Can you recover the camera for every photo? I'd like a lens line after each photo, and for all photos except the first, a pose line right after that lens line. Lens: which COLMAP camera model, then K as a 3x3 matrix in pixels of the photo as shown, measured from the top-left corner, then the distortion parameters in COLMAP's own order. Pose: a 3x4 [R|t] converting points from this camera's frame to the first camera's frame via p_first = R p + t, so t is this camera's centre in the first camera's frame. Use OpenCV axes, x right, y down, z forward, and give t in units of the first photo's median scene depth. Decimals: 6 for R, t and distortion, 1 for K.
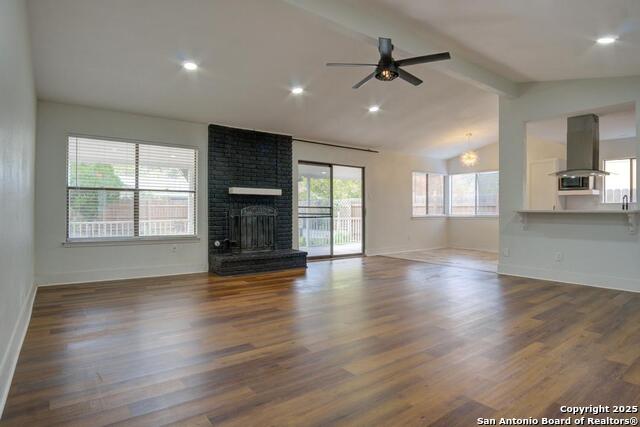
lens RADIAL K [[357.5, 0, 325.1], [0, 357.5, 209.0], [0, 0, 1]] dist [-0.040880, 0.001648]
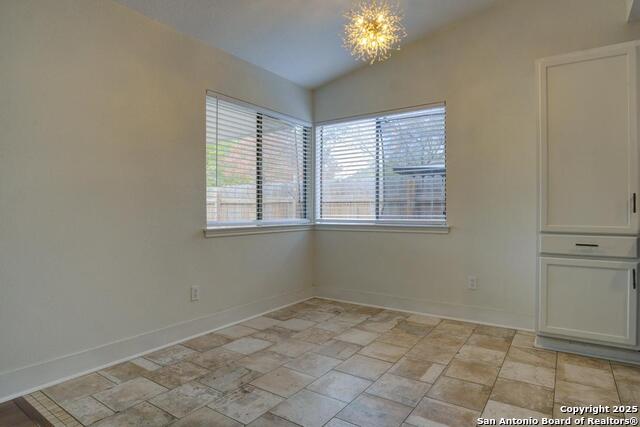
lens RADIAL K [[357.5, 0, 318.3], [0, 357.5, 212.5], [0, 0, 1]] dist [-0.040880, 0.001648]
pose [[0.949876, -0.007933, 0.312525, 0.311462], [0.005148, 0.999939, 0.009736, 0.003705], [-0.312584, -0.007639, 0.949860, 0.849488]]
